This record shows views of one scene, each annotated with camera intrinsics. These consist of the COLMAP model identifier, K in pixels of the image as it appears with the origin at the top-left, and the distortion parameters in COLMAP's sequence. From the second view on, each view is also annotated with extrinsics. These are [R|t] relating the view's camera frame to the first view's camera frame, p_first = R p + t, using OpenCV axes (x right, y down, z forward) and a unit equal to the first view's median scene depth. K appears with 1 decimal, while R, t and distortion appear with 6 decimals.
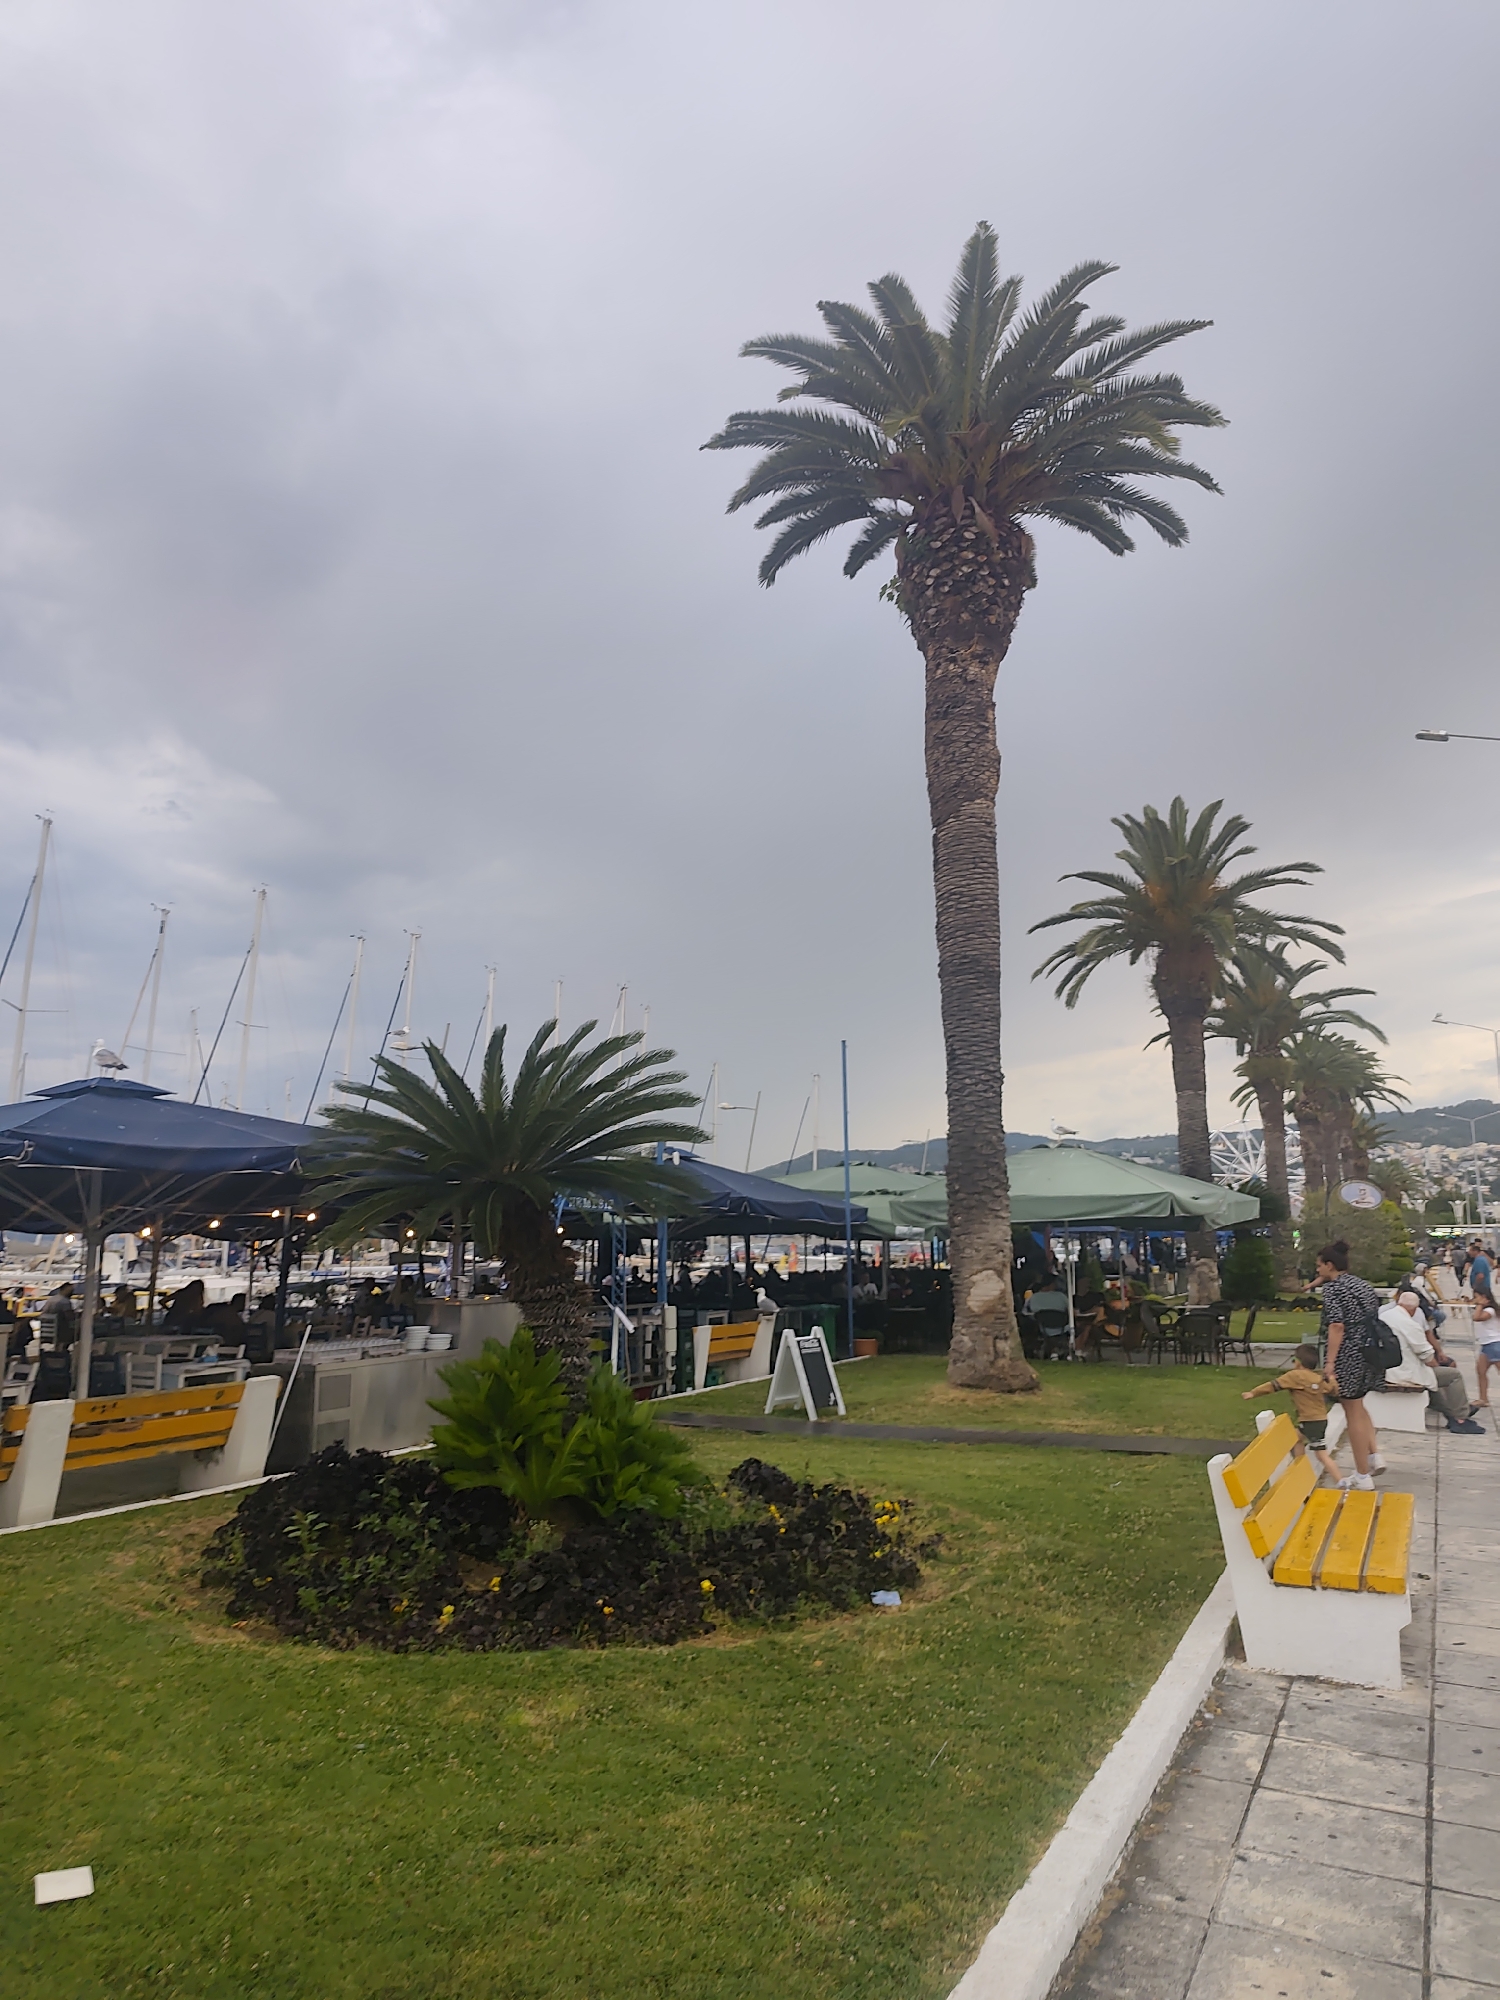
lens RADIAL K [[1309.1, 0, 750.0], [0, 1309.1, 1000.0], [0, 0, 1]] dist [0.029309, -0.058372]
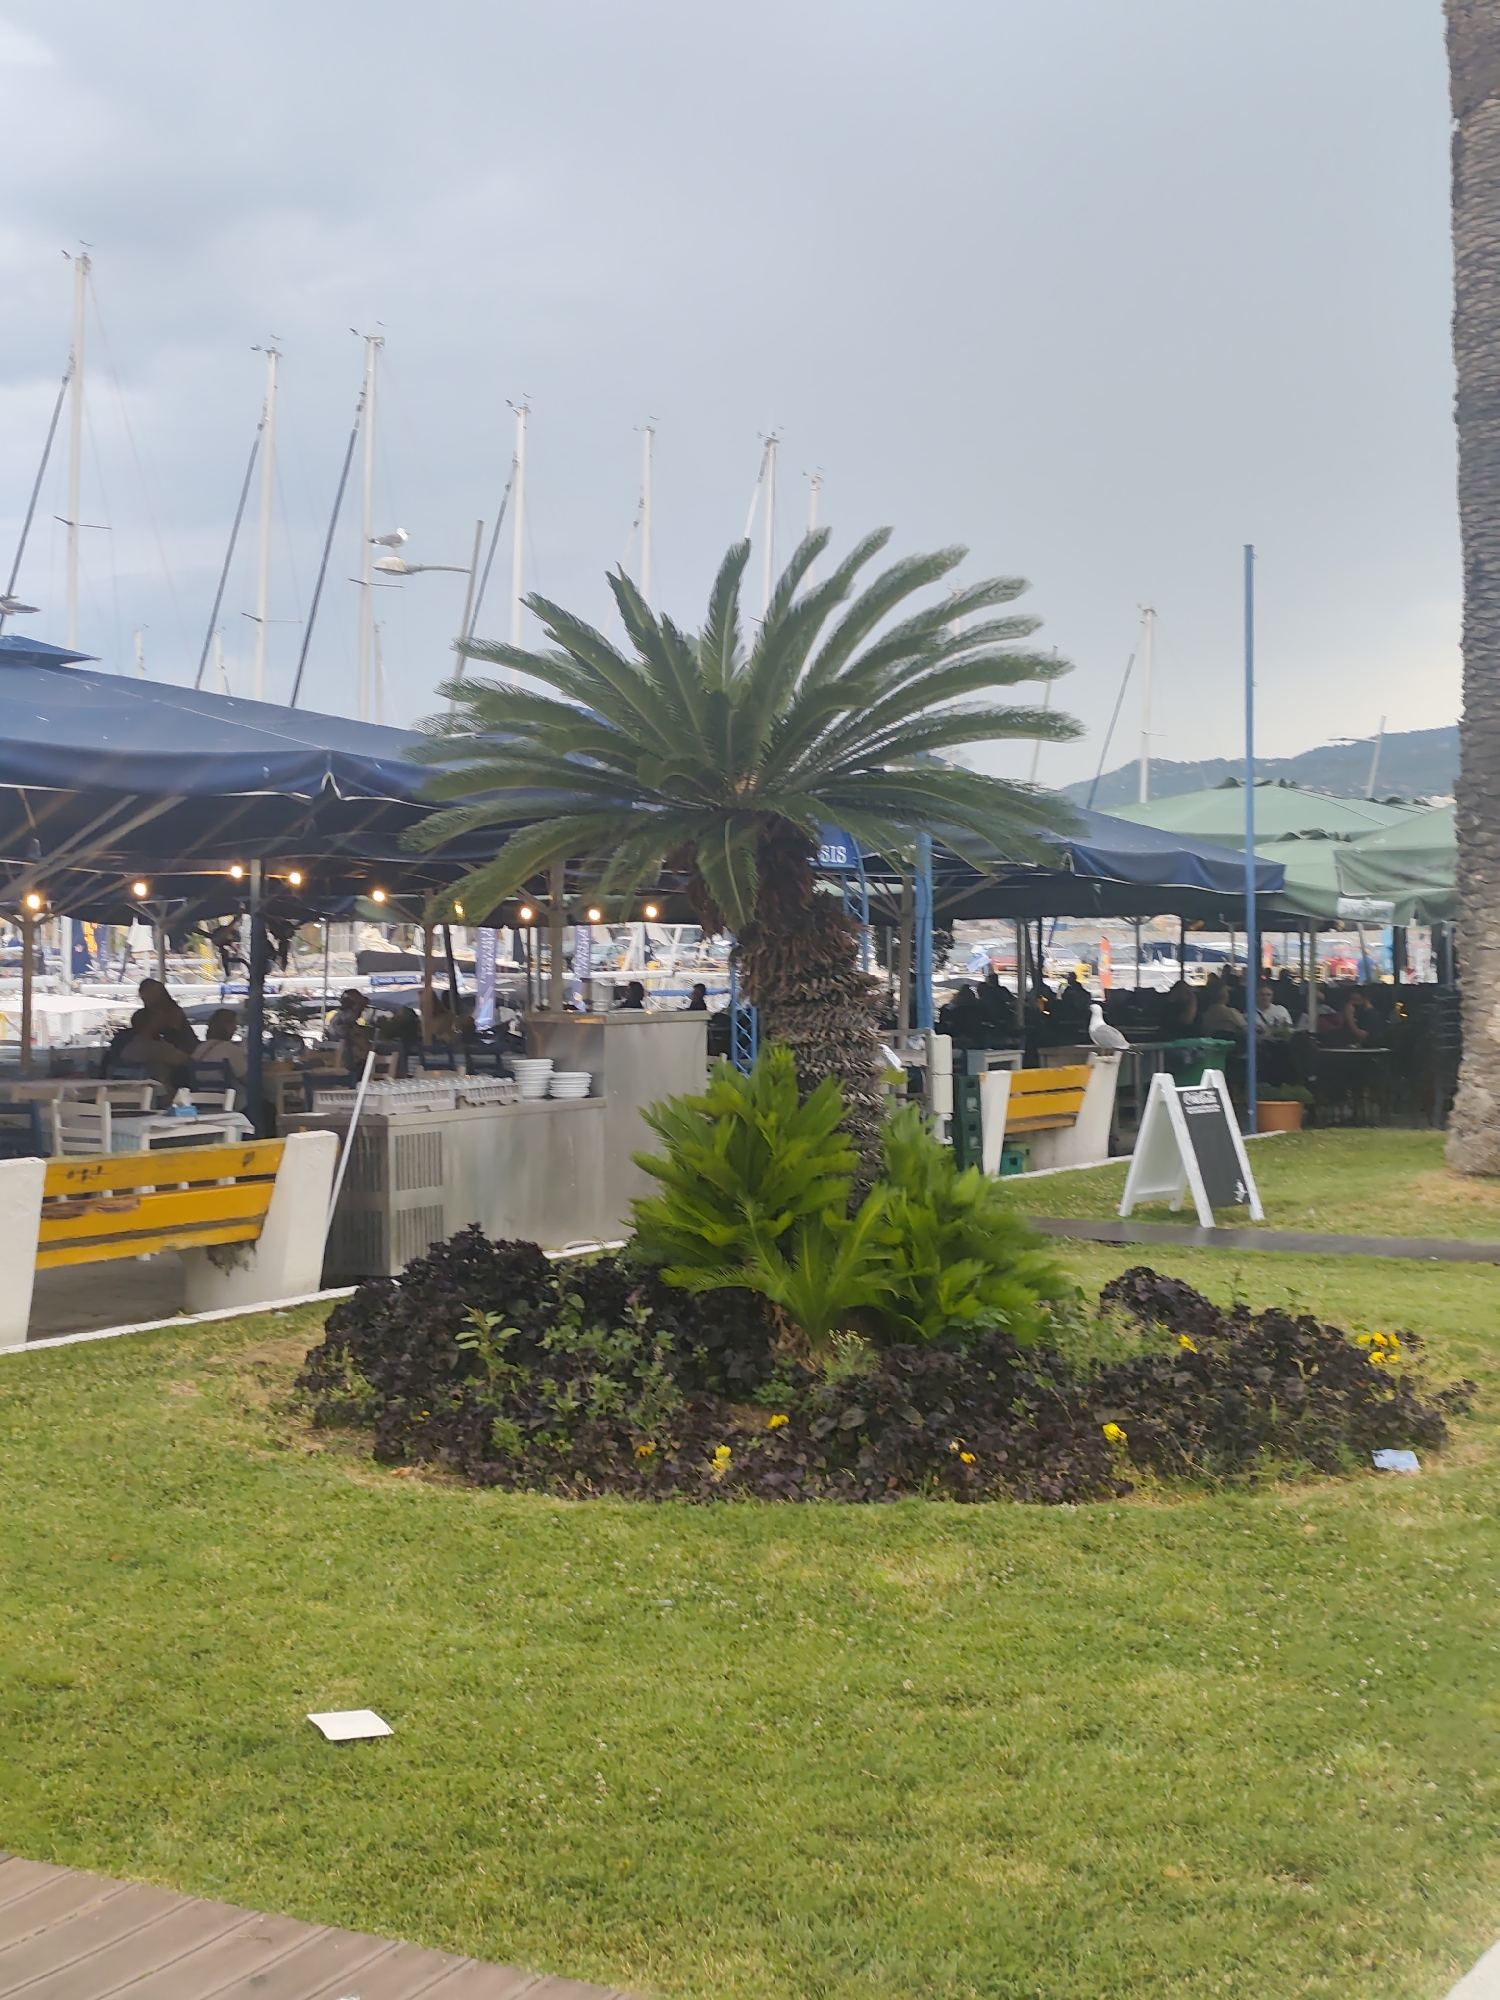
lens RADIAL K [[2620.9, 0, 750.0], [0, 2620.9, 1000.0], [0, 0, 1]] dist [0.105274, -0.345924]
pose [[0.996045, 0.003358, -0.088783, -0.078330], [0.014715, 0.979249, 0.202127, -0.015804], [0.087619, -0.202634, 0.975327, -0.178245]]
